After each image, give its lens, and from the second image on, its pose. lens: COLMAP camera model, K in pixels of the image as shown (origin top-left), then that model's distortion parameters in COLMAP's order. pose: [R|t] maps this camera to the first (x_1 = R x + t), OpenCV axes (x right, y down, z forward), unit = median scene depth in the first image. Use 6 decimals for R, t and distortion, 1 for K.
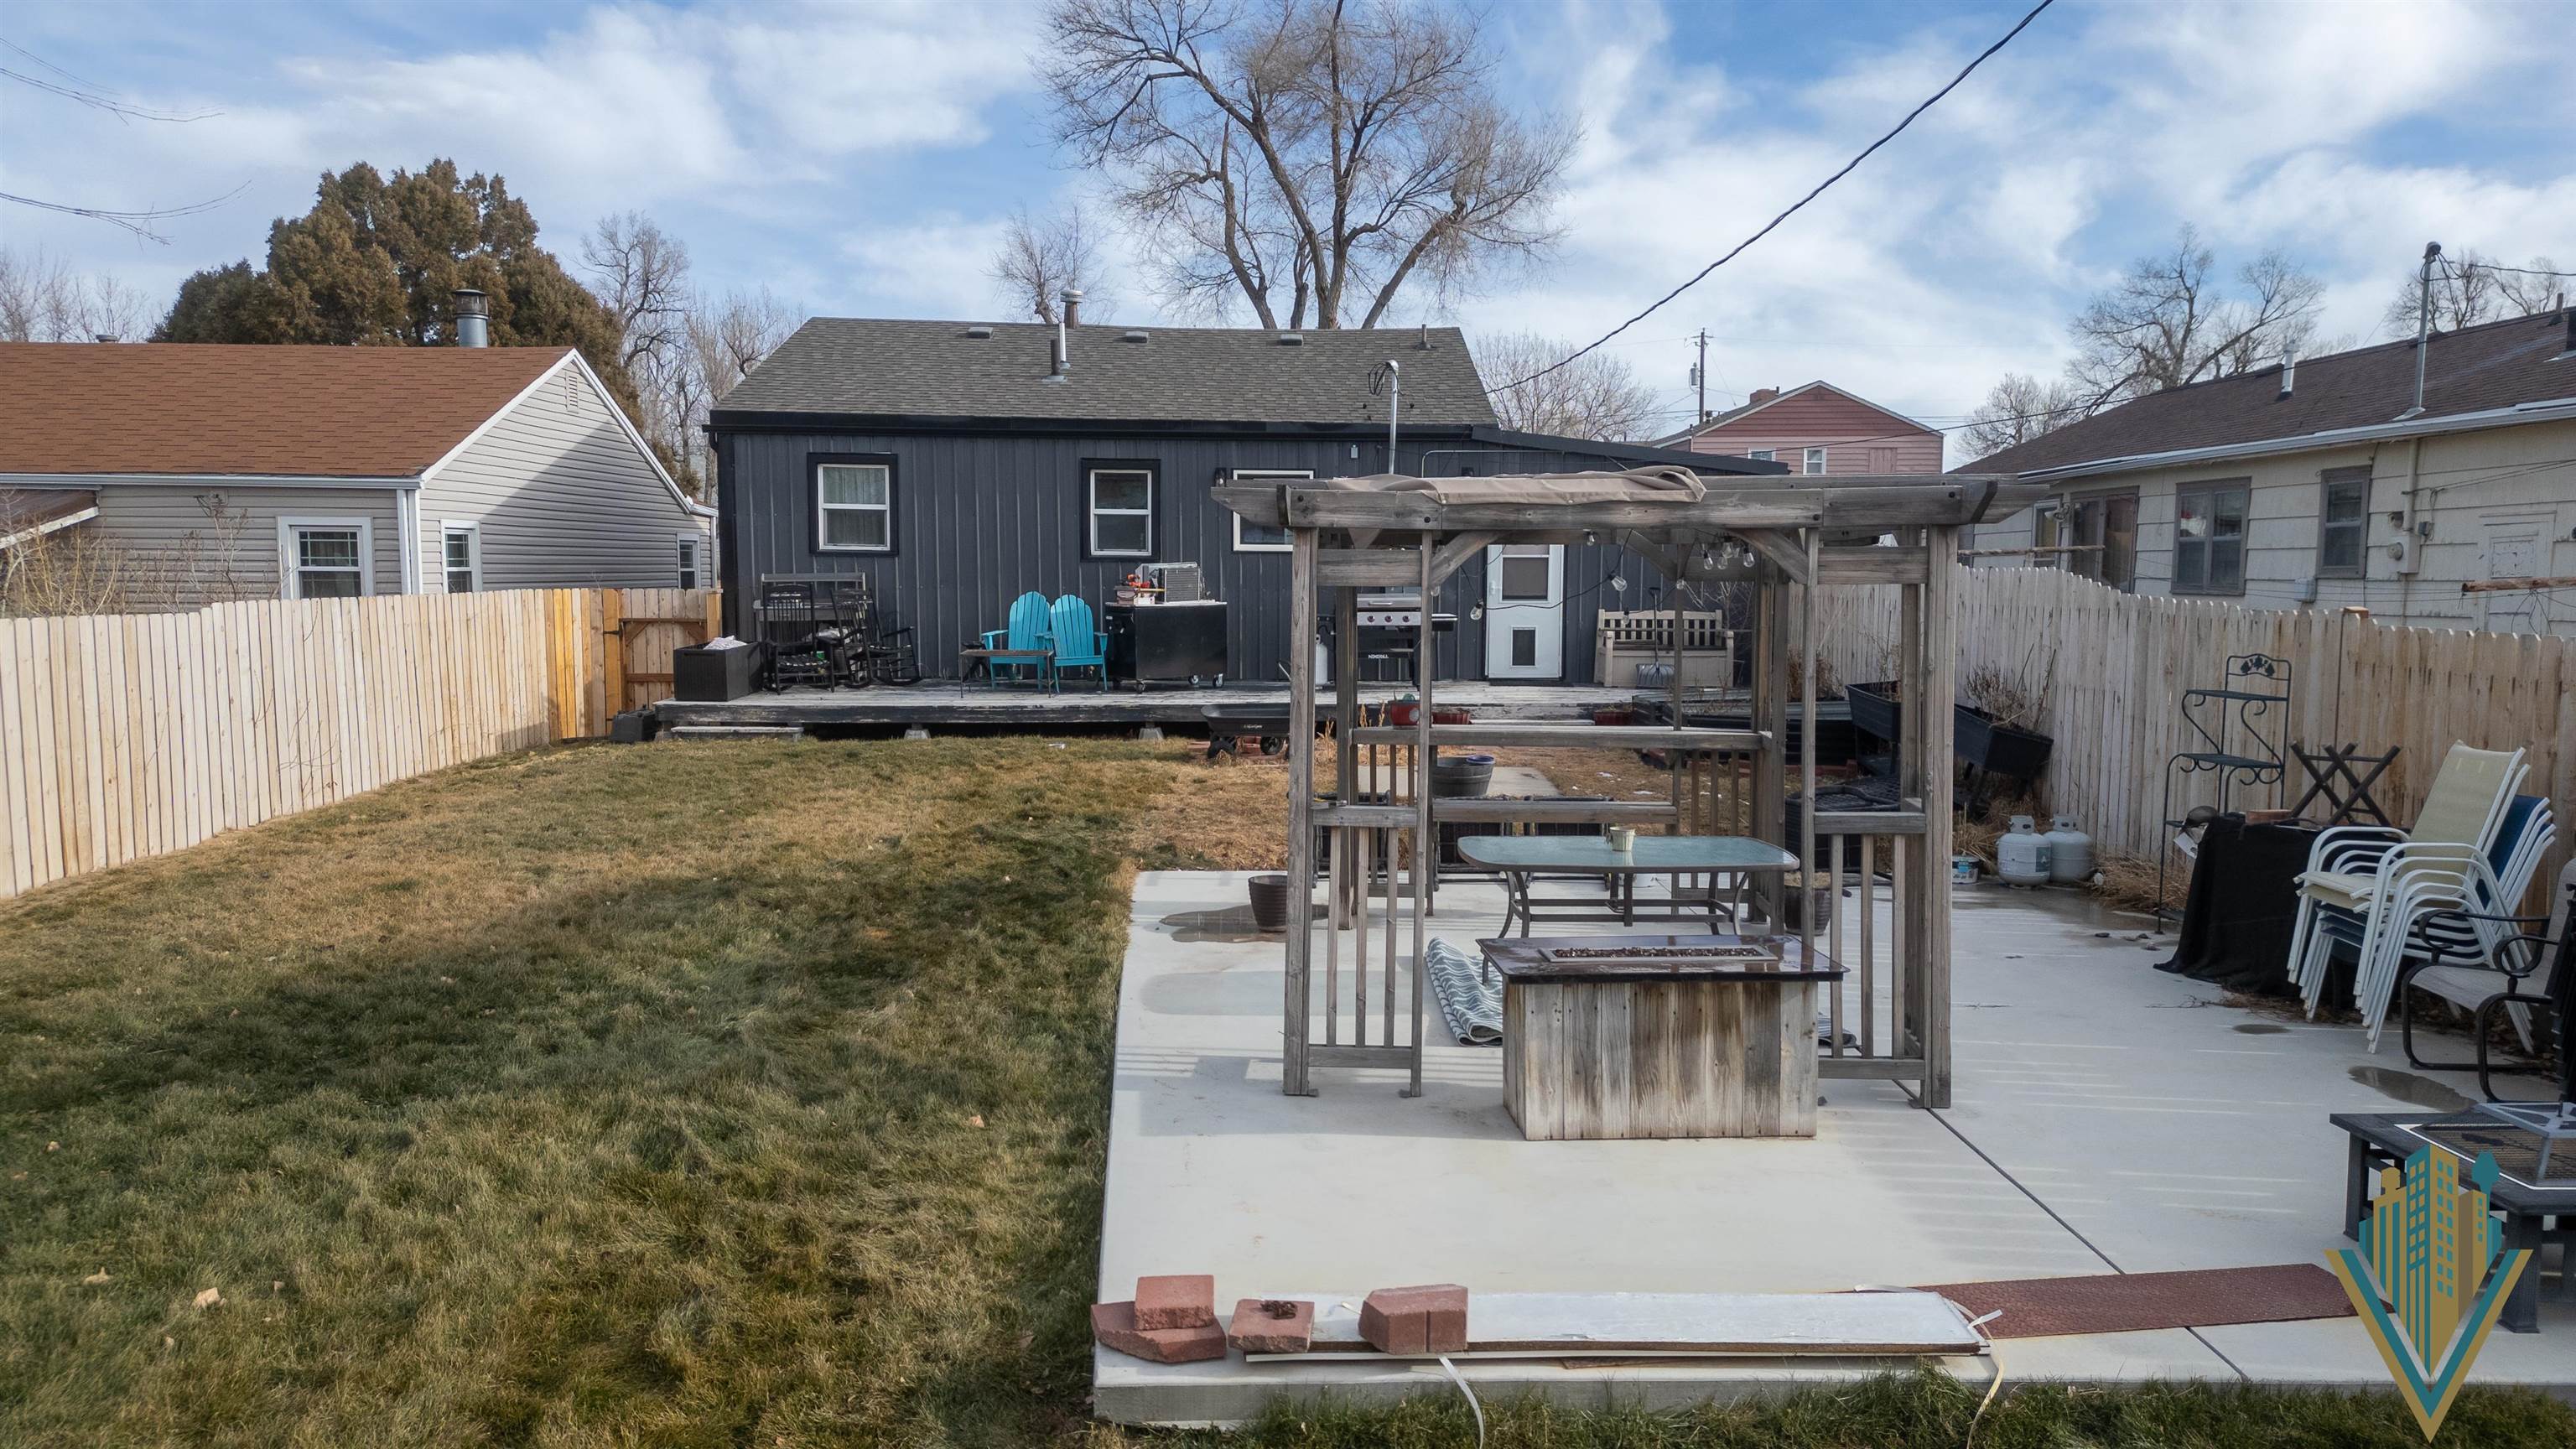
lens RADIAL K [[1789.0, 0, 1288.0], [0, 1789.0, 724.5], [0, 0, 1]] dist [0.109851, -0.135594]
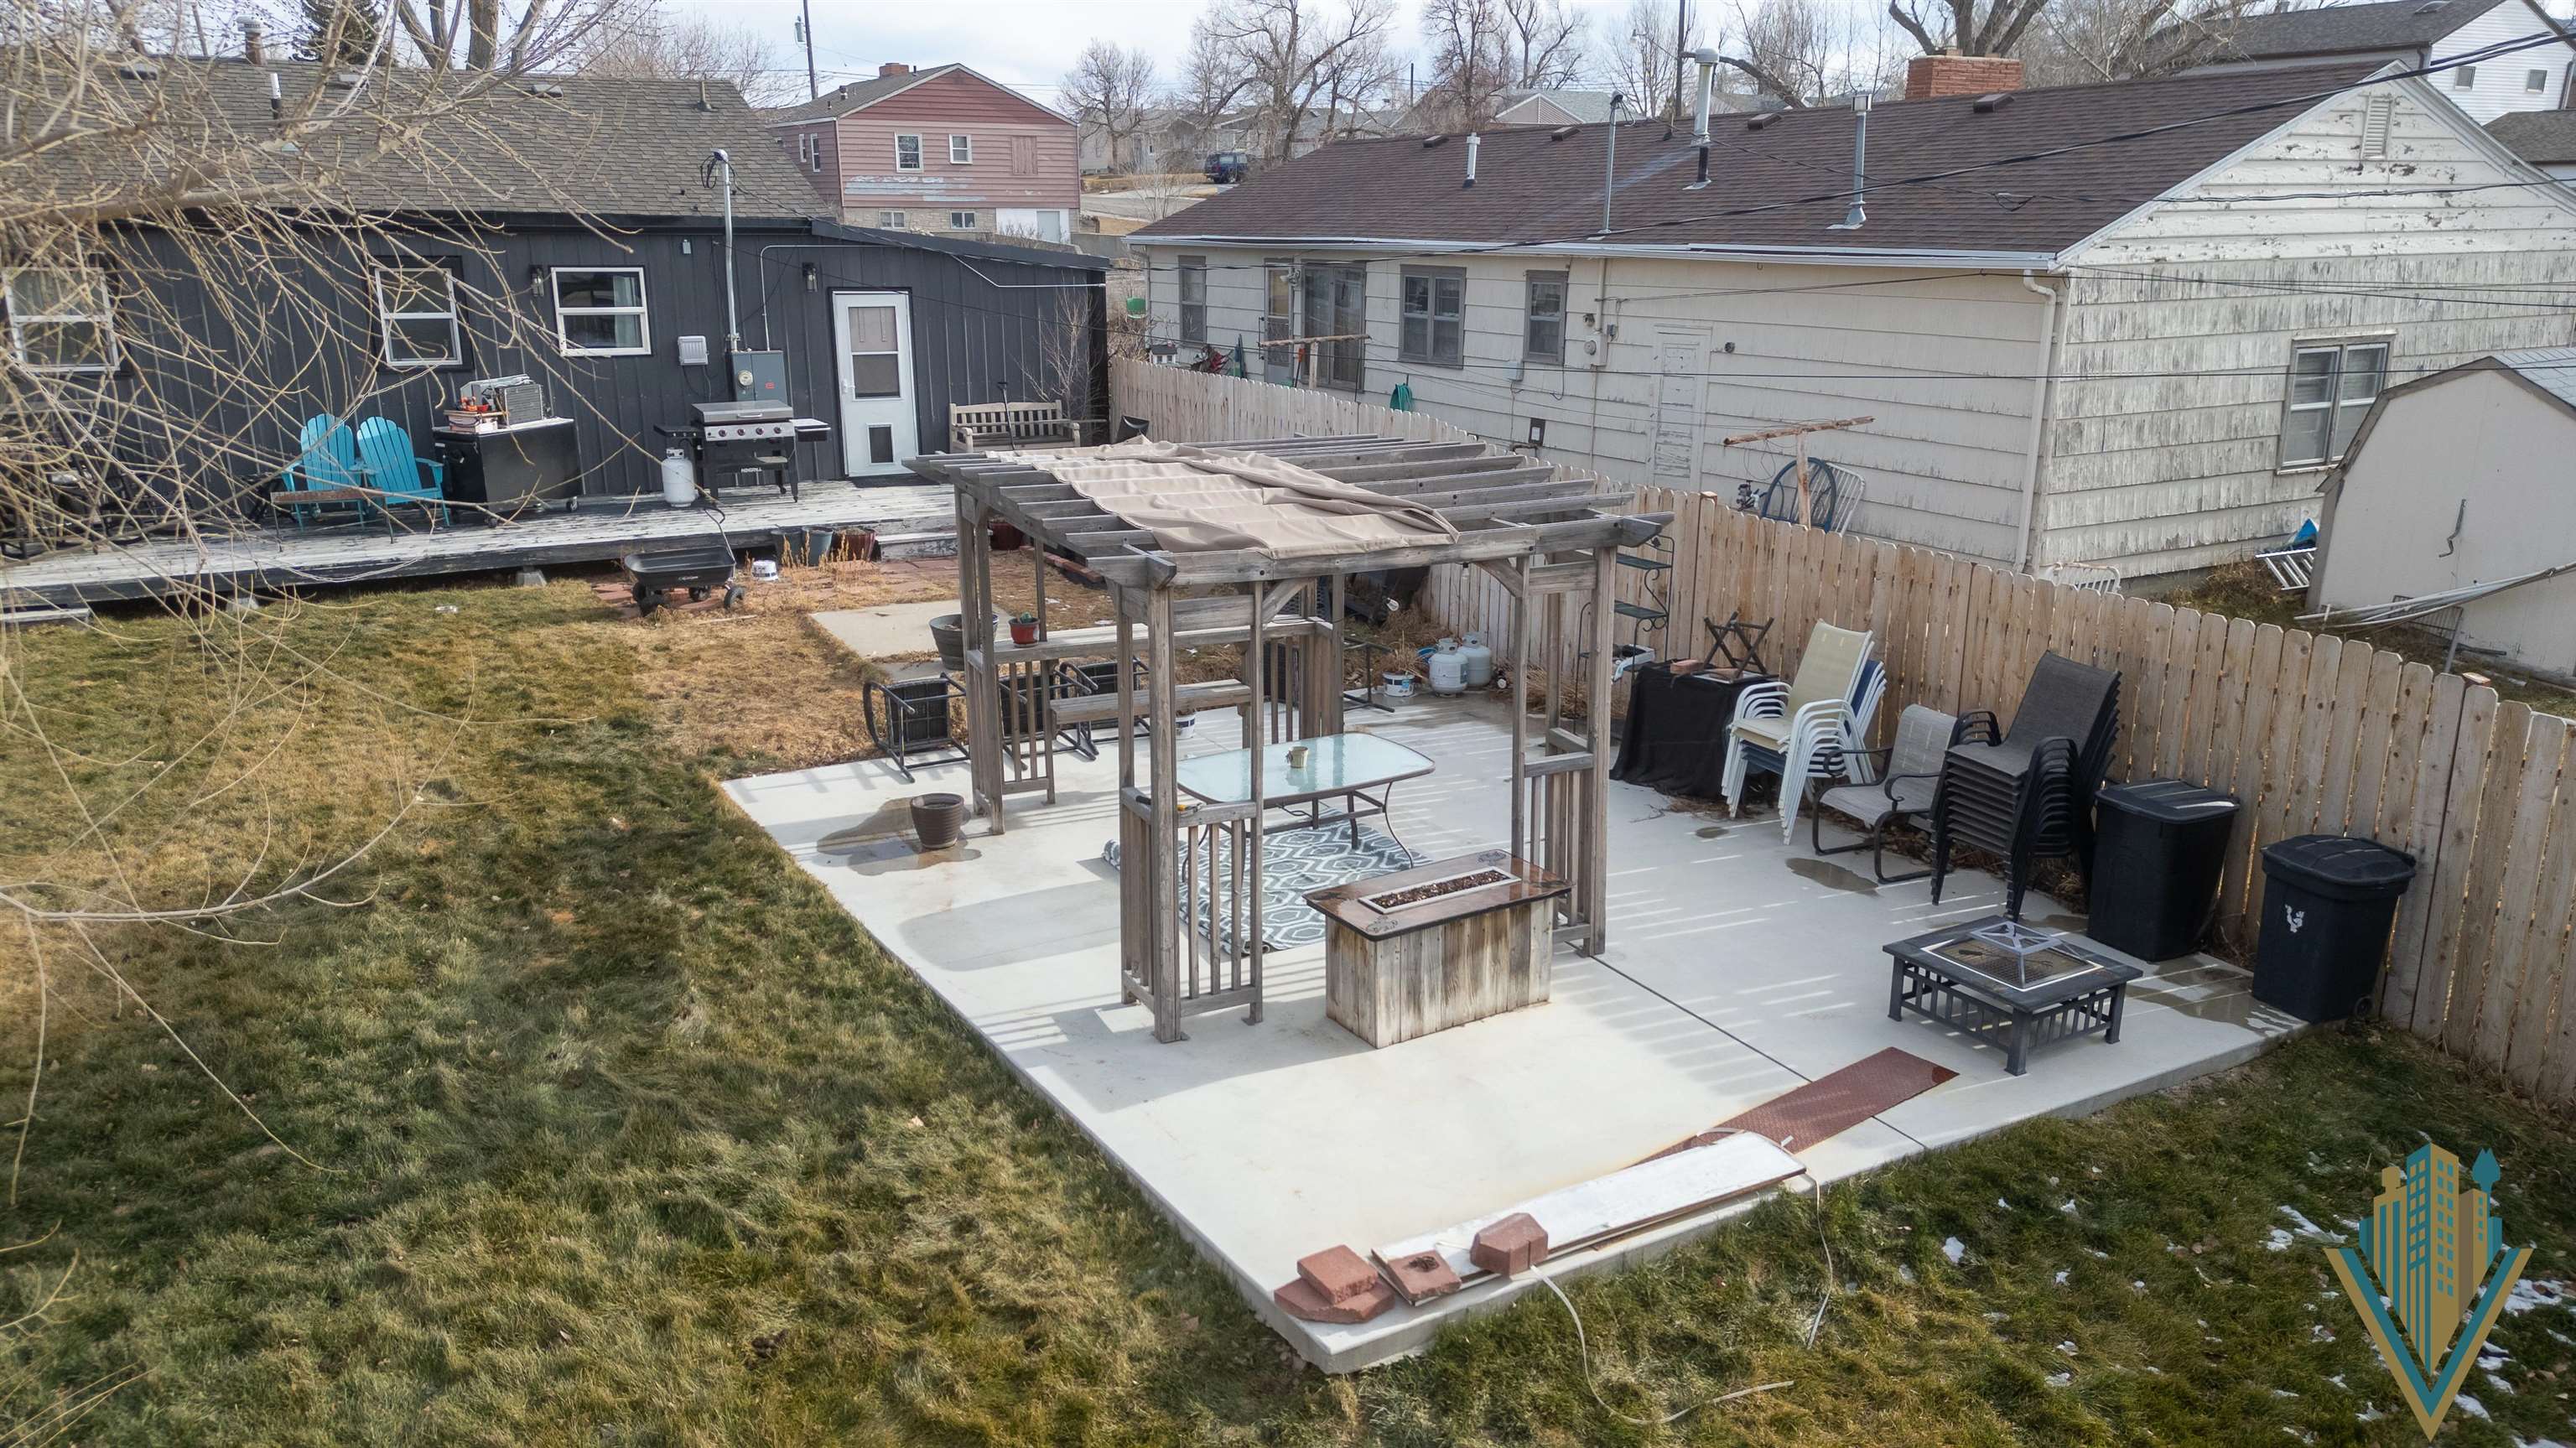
lens RADIAL K [[1788.9, 0, 1288.0], [0, 1788.9, 724.0], [0, 0, 1]] dist [0.109851, -0.135594]
pose [[0.882748, -0.130951, 0.451229, -0.383013], [0.044223, 0.979269, 0.197679, -0.208255], [-0.467760, -0.154546, 0.870239, -0.058664]]
